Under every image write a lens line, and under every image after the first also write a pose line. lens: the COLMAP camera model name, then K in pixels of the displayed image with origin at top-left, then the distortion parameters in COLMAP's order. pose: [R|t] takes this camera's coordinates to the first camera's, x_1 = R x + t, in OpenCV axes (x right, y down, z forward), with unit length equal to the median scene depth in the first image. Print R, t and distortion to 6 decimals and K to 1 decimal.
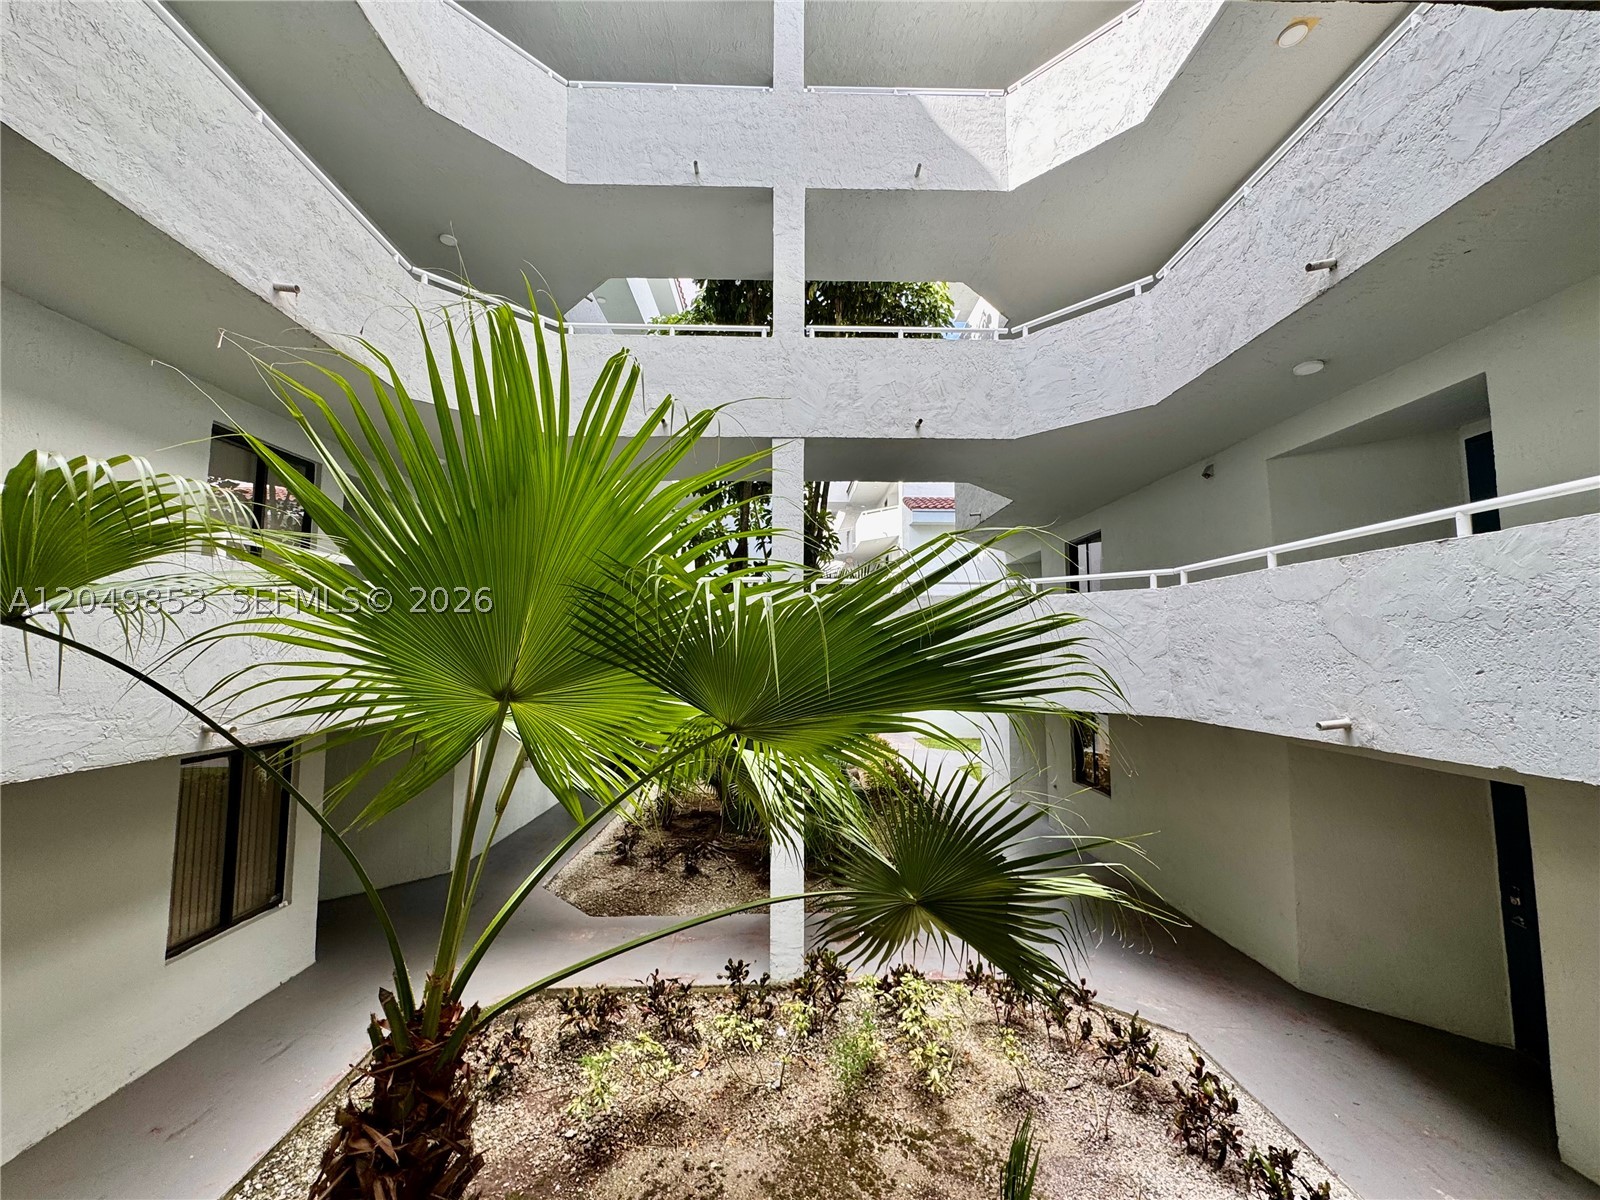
lens RADIAL K [[643.2, 0, 804.0], [0, 643.2, 599.7], [0, 0, 1]] dist [-0.001038, -0.000318]
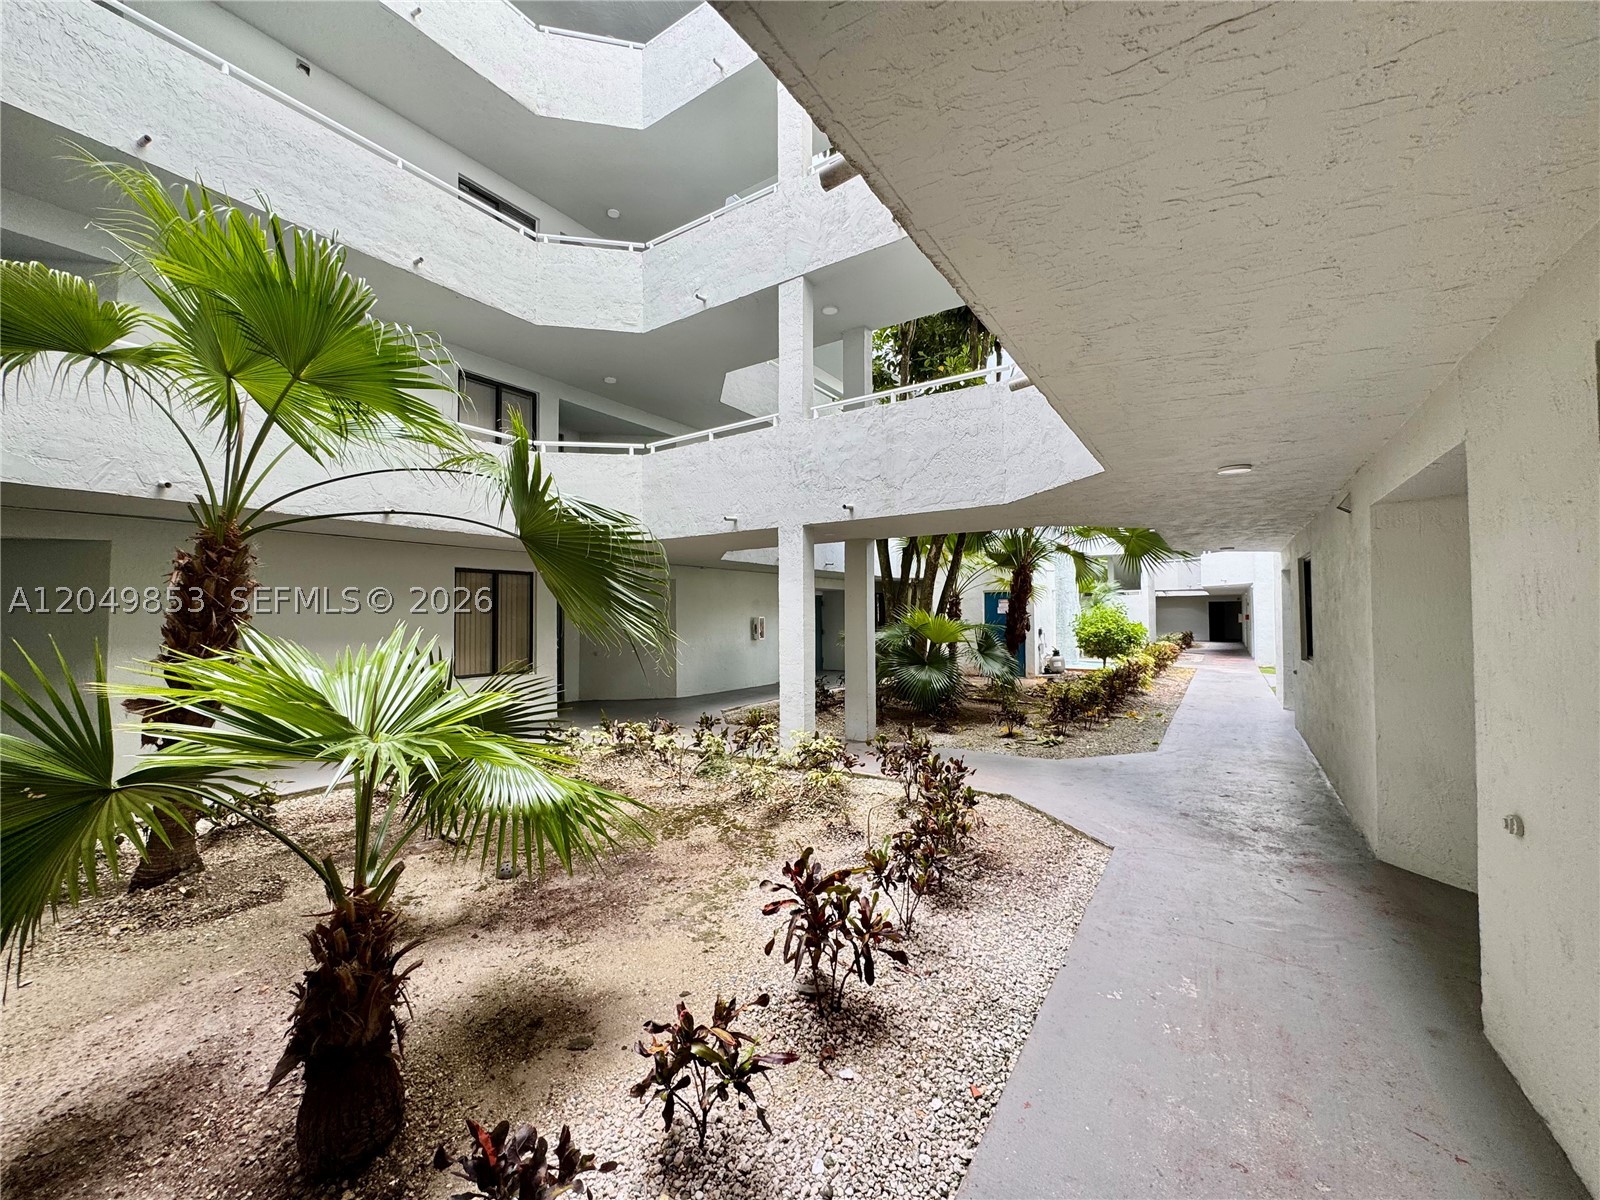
lens RADIAL K [[643.2, 0, 797.8], [0, 643.2, 599.5], [0, 0, 1]] dist [-0.001038, -0.000318]
pose [[0.813450, -0.020142, -0.581286, 0.952989], [0.054816, 0.997607, 0.042142, 0.380064], [0.579046, -0.066144, 0.812607, 0.143183]]
